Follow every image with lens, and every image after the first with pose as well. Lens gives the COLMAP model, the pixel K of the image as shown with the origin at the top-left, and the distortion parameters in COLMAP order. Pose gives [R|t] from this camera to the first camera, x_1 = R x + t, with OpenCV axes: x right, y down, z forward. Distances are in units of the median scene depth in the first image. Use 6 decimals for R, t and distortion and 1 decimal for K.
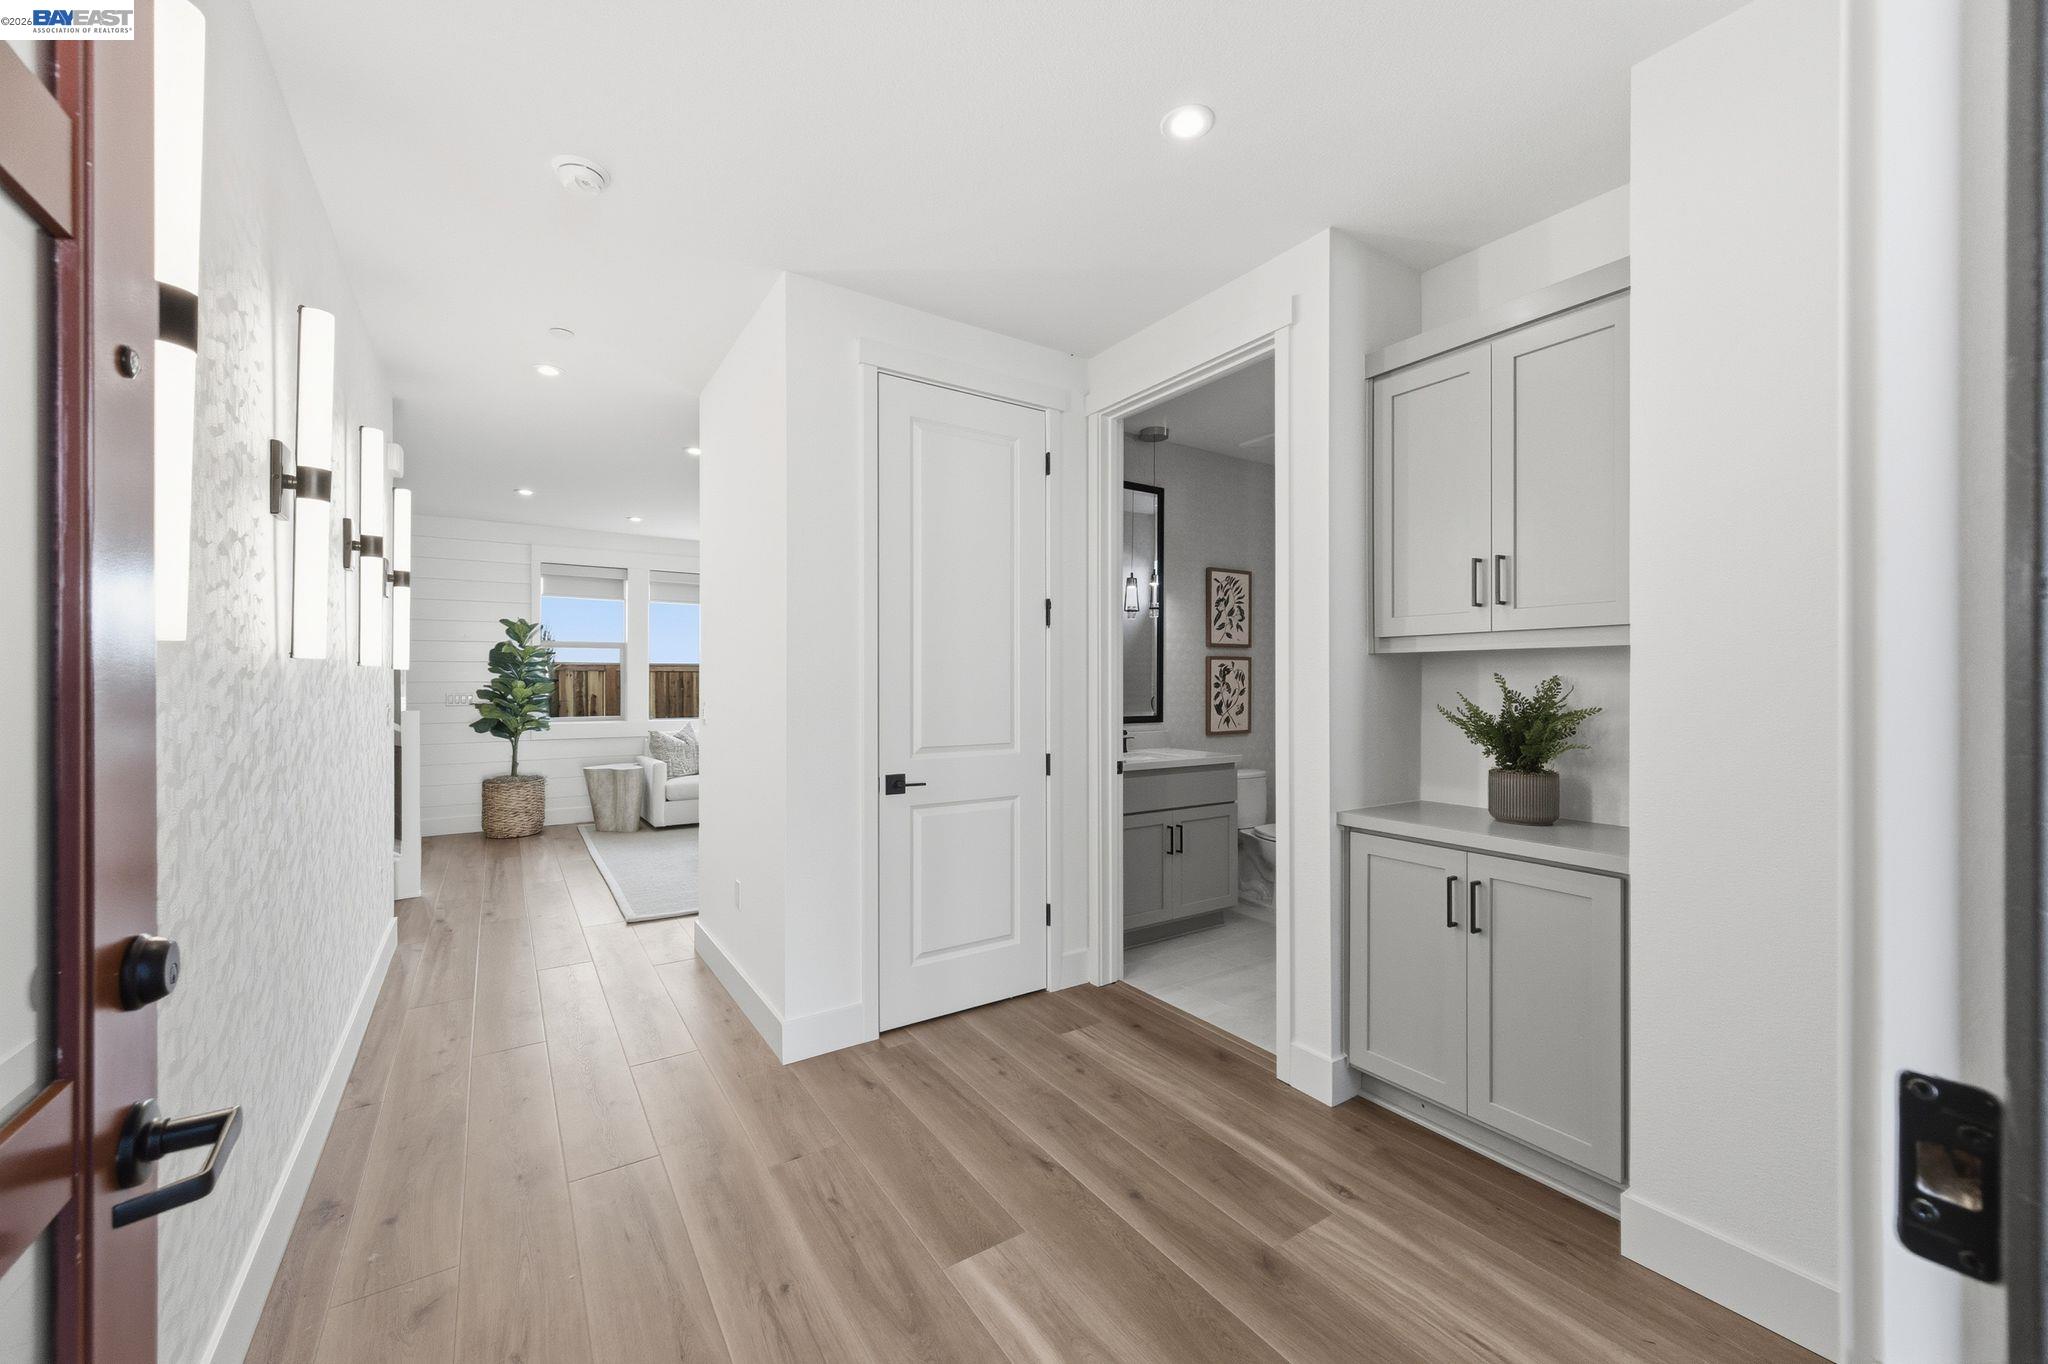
lens RADIAL K [[797.0, 0, 1007.0], [0, 797.0, 679.9], [0, 0, 1]] dist [0.002309, -0.000468]
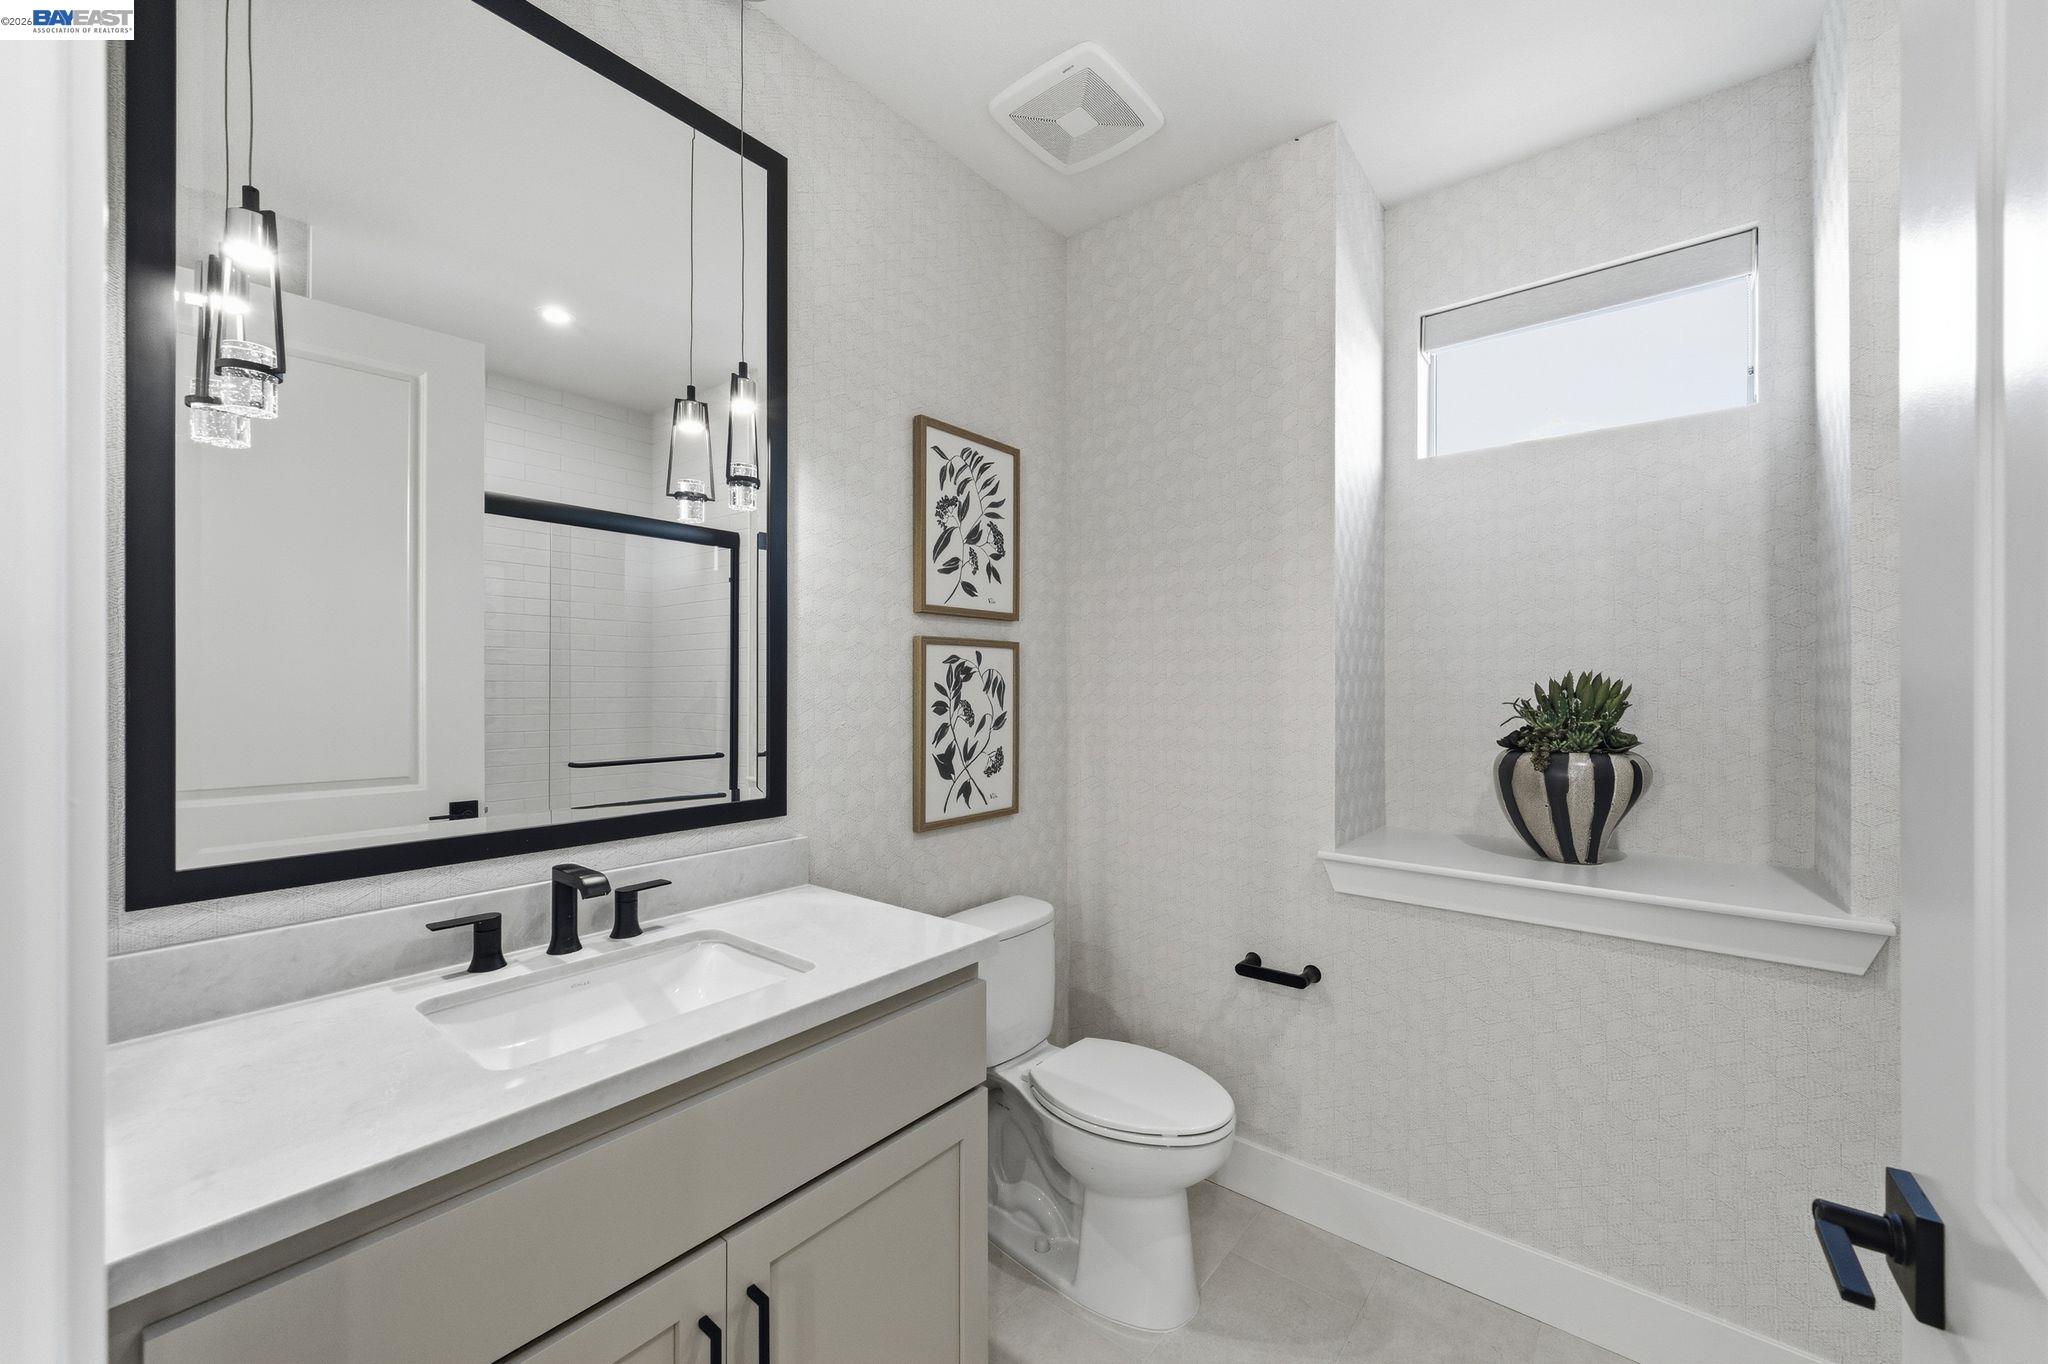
lens RADIAL K [[797.0, 0, 1023.8], [0, 797.0, 683.1], [0, 0, 1]] dist [0.002309, -0.000468]
pose [[0.950400, -0.000485, 0.311031, 0.175262], [0.000839, 0.999999, -0.001004, -0.005532], [-0.311030, 0.001215, 0.950399, 0.592280]]
